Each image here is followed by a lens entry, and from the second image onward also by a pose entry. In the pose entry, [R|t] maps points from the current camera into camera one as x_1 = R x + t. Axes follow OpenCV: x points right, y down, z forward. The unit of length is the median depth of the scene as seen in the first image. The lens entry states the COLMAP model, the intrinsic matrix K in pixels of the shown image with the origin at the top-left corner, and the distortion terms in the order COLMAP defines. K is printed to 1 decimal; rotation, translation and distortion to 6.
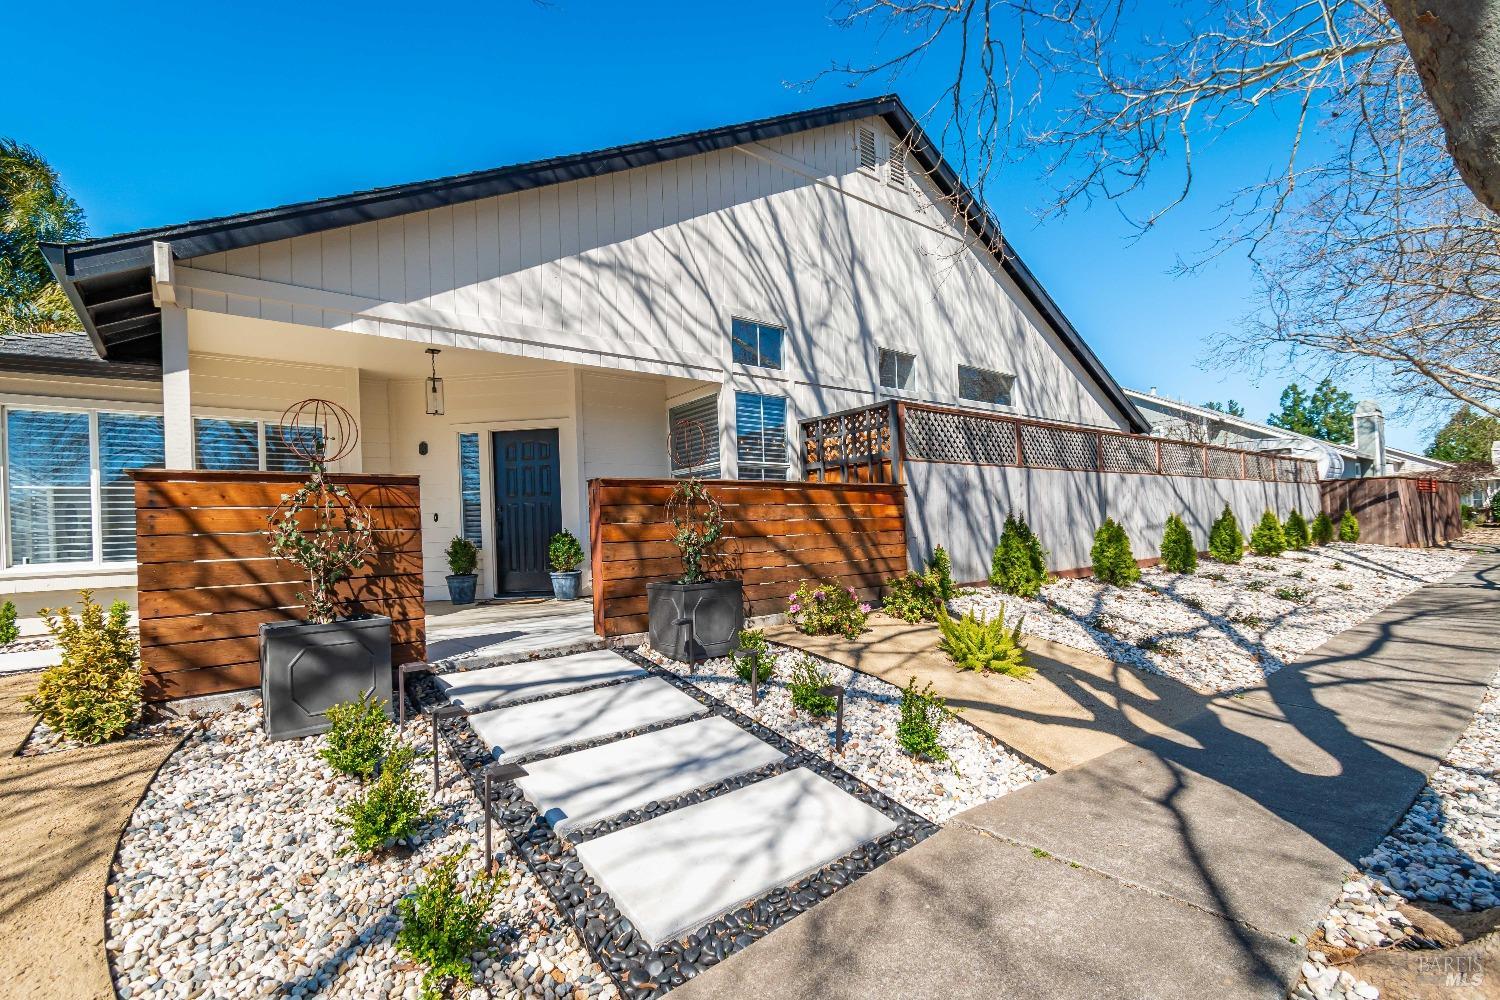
lens RADIAL K [[655.0, 0, 752.2], [0, 655.0, 534.5], [0, 0, 1]] dist [0.001119, 0.000126]
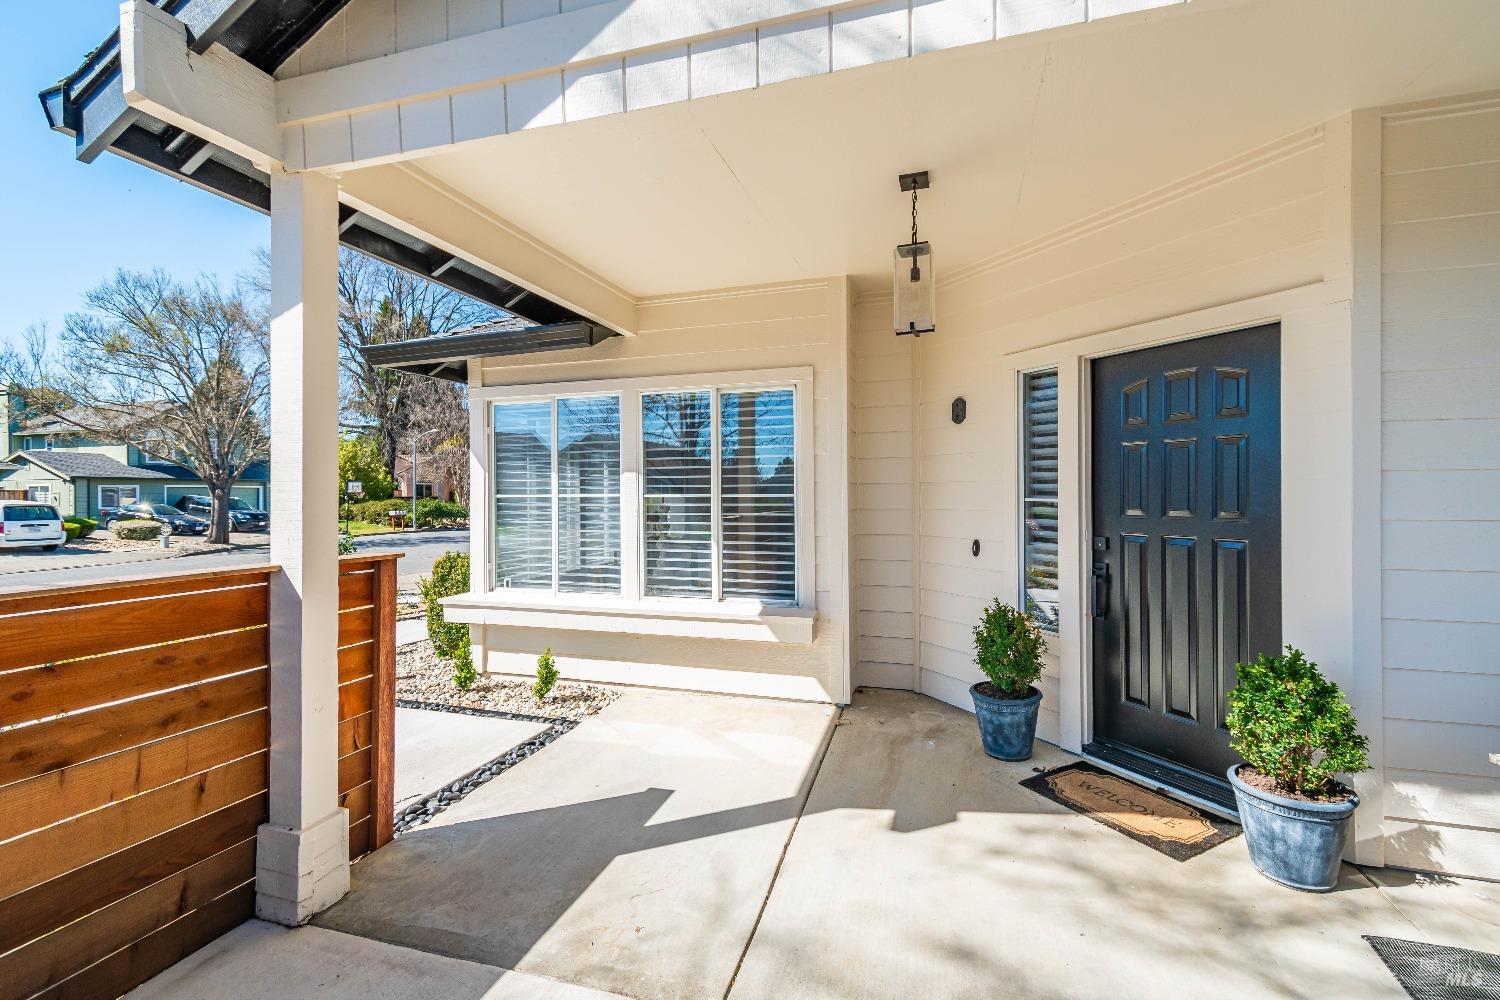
lens RADIAL K [[674.4, 0, 751.0], [0, 674.4, 495.0], [0, 0, 1]] dist [-0.000009, -0.000023]
pose [[0.567311, 0.033060, -0.822839, -0.159179], [-0.018720, 0.999453, 0.027250, -0.076681], [0.823291, -0.000056, 0.567620, 0.568006]]
